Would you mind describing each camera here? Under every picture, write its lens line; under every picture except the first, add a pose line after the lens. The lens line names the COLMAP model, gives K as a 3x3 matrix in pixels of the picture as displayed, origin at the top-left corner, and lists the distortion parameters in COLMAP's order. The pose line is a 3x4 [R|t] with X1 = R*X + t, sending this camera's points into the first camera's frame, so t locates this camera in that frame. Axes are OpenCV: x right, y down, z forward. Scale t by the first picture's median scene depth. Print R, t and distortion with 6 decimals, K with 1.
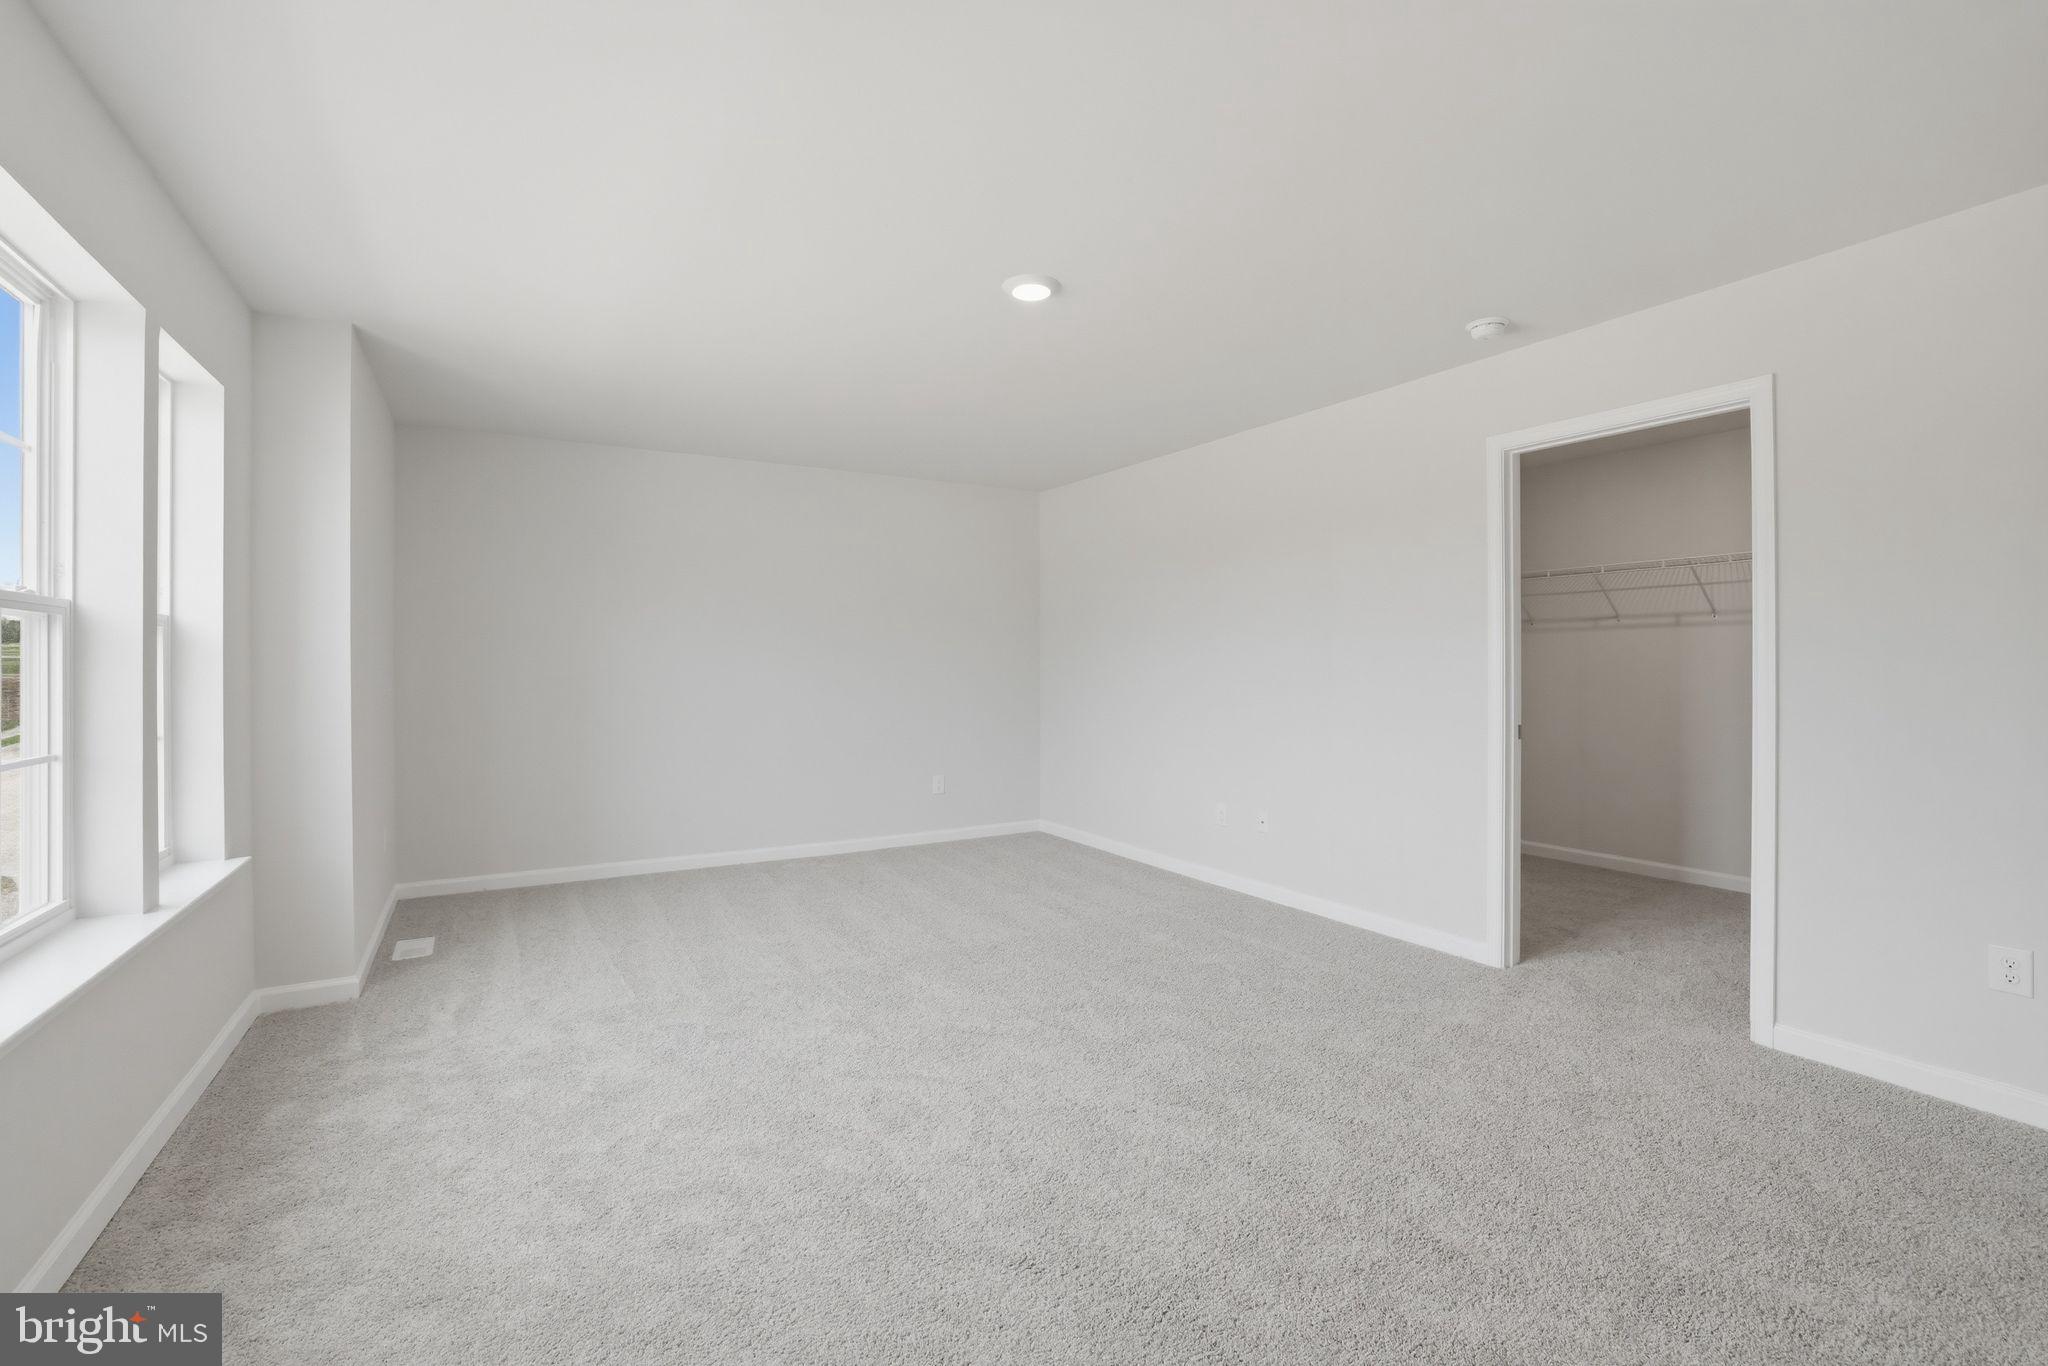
lens RADIAL K [[890.1, 0, 1005.3], [0, 890.1, 669.3], [0, 0, 1]] dist [-0.032698, 0.009619]
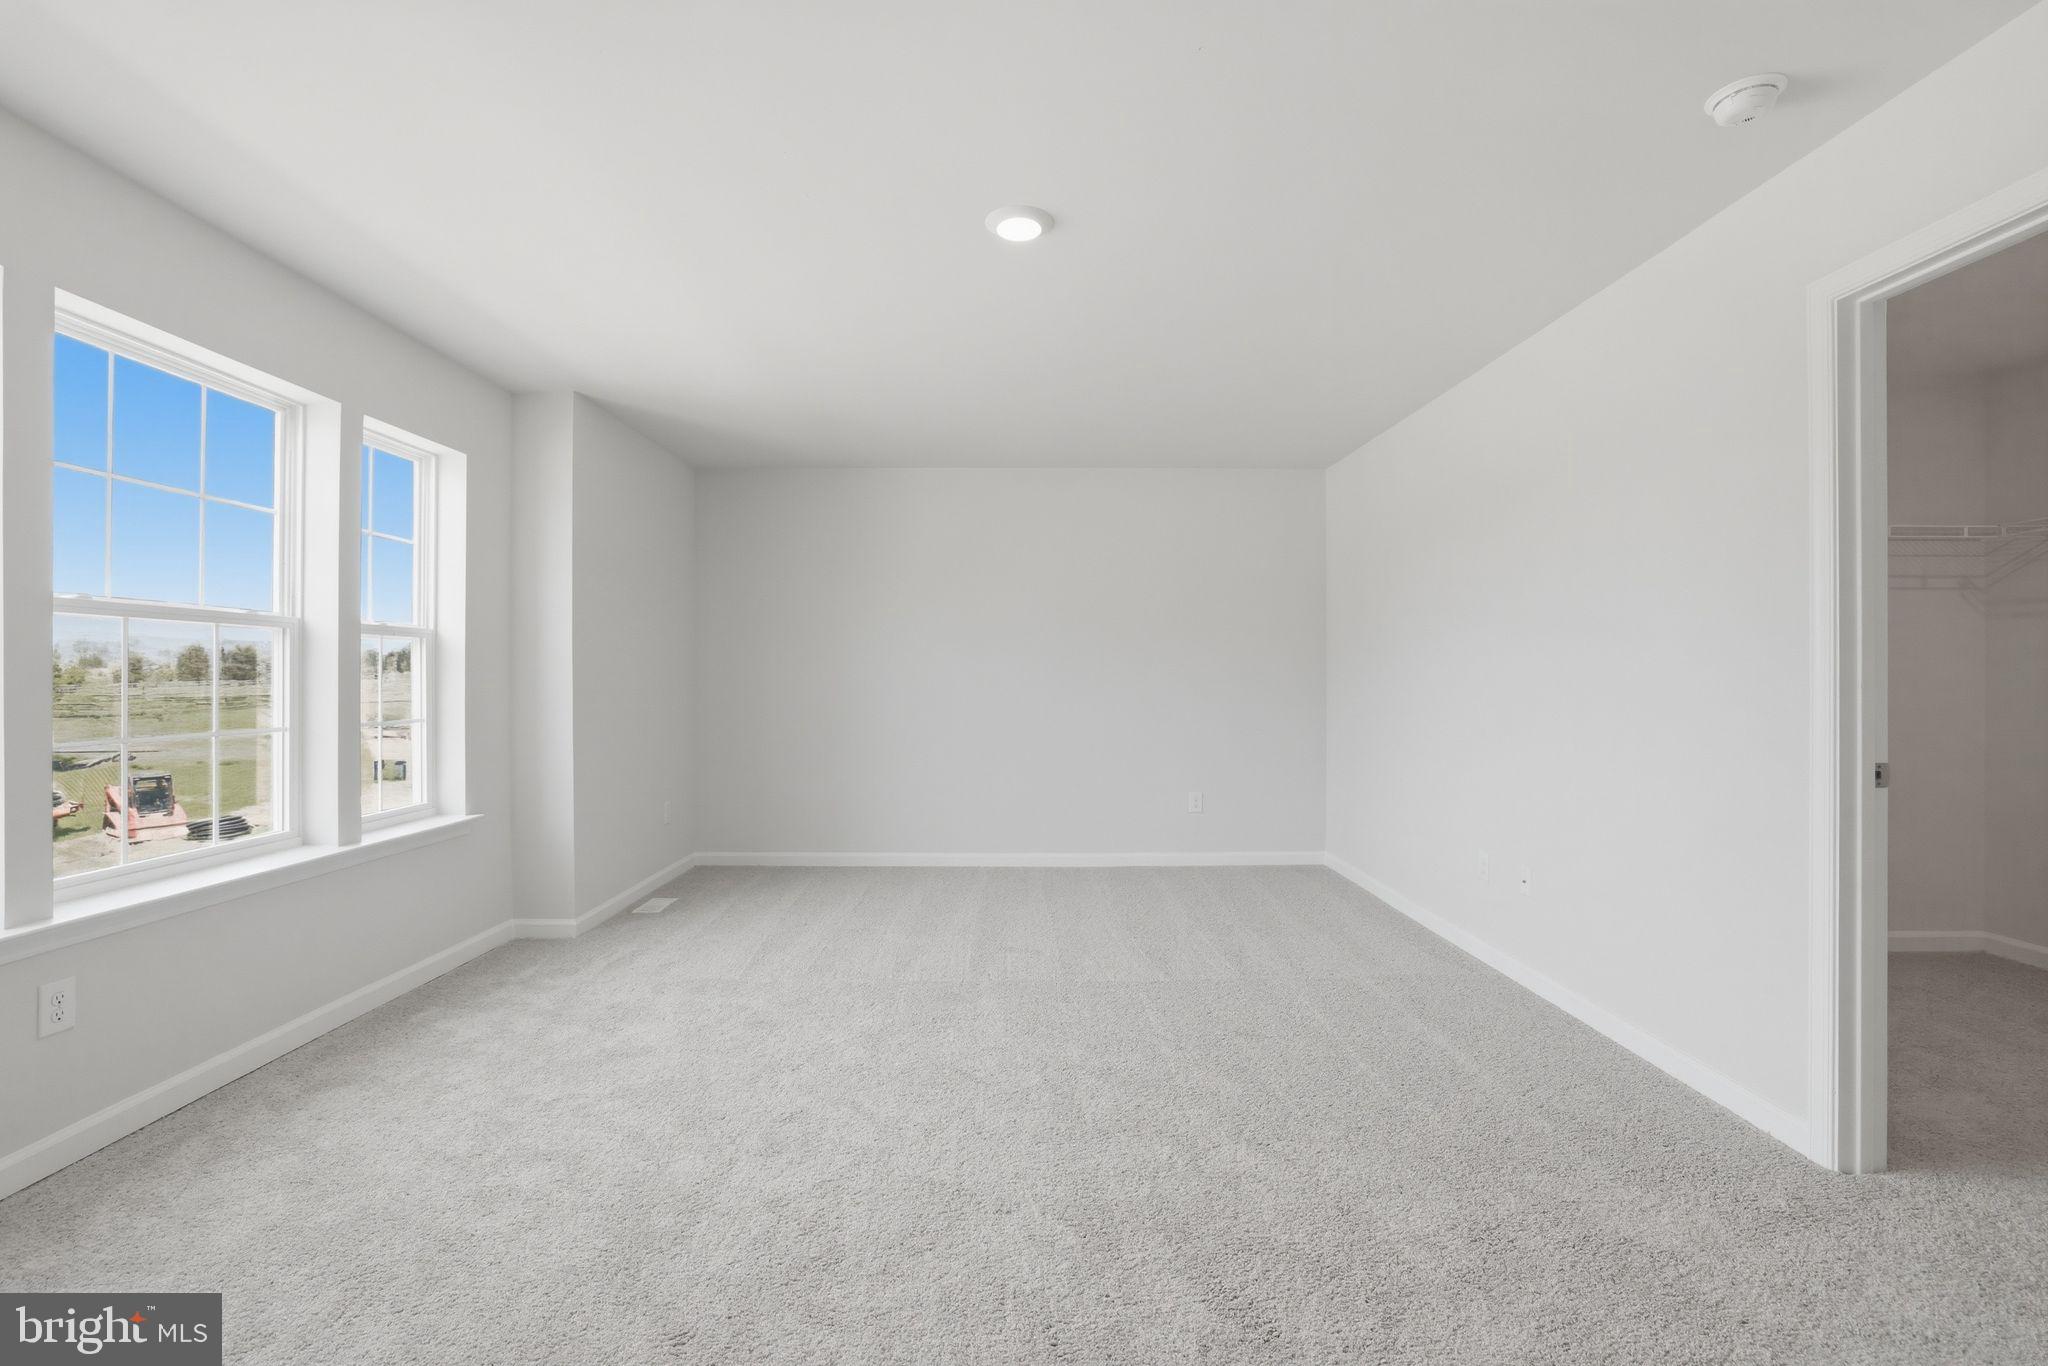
lens RADIAL K [[890.1, 0, 1008.1], [0, 890.1, 682.3], [0, 0, 1]] dist [-0.032698, 0.009619]
pose [[0.863683, 0.003411, -0.504024, 0.442470], [-0.002762, 0.999994, 0.002035, 0.011842], [0.504028, -0.000365, 0.863687, 0.246524]]
